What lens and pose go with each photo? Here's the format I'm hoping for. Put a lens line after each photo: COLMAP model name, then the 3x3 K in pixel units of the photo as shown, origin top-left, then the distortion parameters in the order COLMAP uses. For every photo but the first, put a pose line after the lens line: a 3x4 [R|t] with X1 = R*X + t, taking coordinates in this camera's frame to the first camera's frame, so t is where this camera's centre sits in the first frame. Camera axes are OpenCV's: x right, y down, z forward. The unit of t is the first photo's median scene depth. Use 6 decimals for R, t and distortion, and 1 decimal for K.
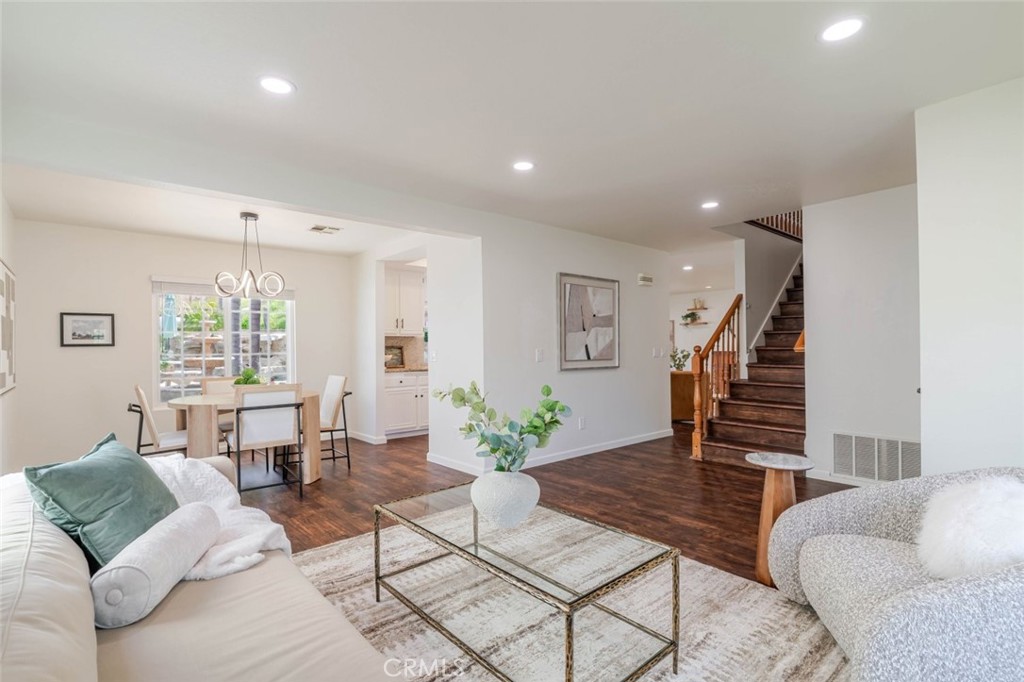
lens RADIAL K [[488.4, 0, 508.8], [0, 488.4, 342.5], [0, 0, 1]] dist [-0.001026, -0.000827]
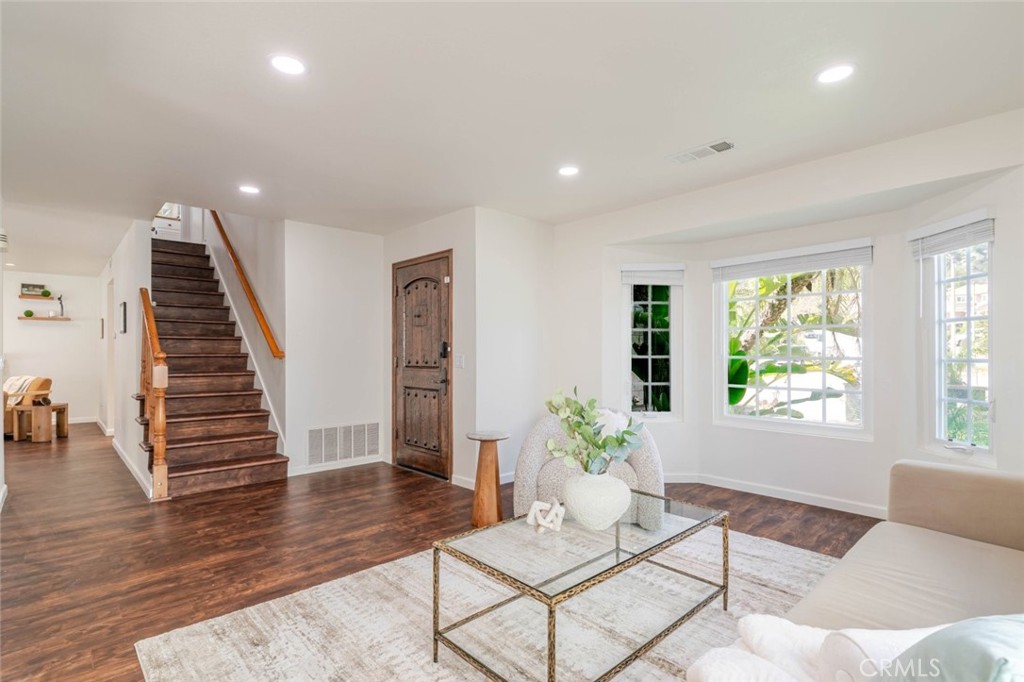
lens RADIAL K [[488.4, 0, 512.6], [0, 488.4, 349.8], [0, 0, 1]] dist [-0.001026, -0.000827]
pose [[-0.049617, 0.016260, 0.998636, -0.202077], [-0.009518, 0.999814, -0.016752, 0.006563], [-0.998723, -0.010336, -0.049453, 0.247479]]
